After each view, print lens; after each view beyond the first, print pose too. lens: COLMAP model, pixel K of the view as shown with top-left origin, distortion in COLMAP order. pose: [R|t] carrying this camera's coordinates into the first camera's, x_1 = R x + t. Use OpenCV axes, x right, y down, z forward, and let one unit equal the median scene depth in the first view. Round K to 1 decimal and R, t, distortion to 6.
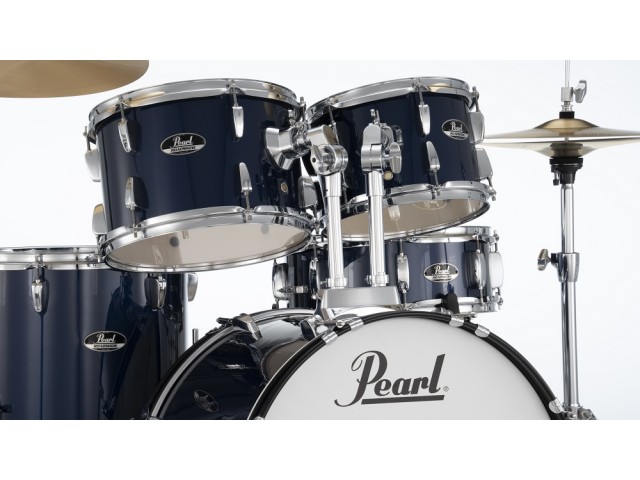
lens RADIAL K [[2309.8, 0, 323.1], [0, 2309.8, 241.0], [0, 0, 1]] dist [1.304576, 0.000000]
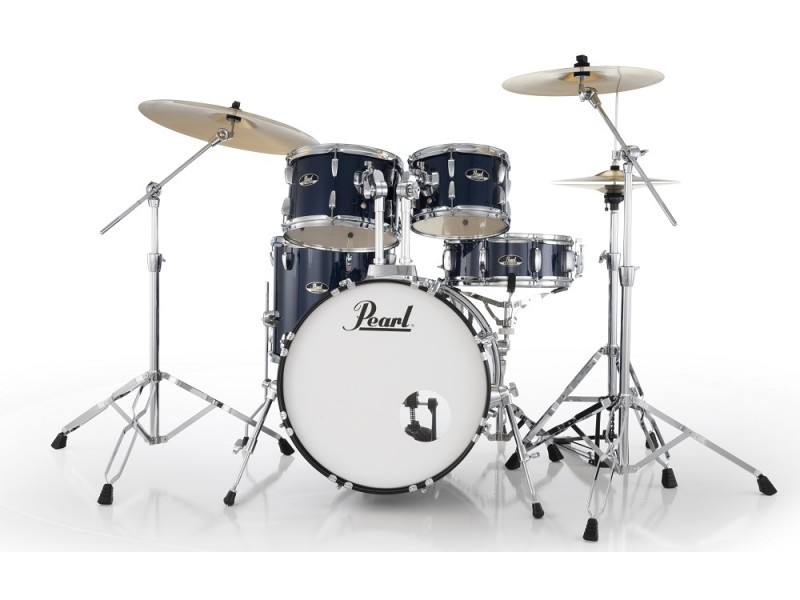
lens RADIAL K [[1338.5, 0, 397.0], [0, 1338.5, 301.7], [0, 0, 1]] dist [0.136287, 0.000000]
pose [[0.850887, 0.067567, -0.520986, 0.544449], [-0.042063, 0.997273, 0.060639, -0.013328], [0.523662, -0.029682, 0.851409, 0.147341]]
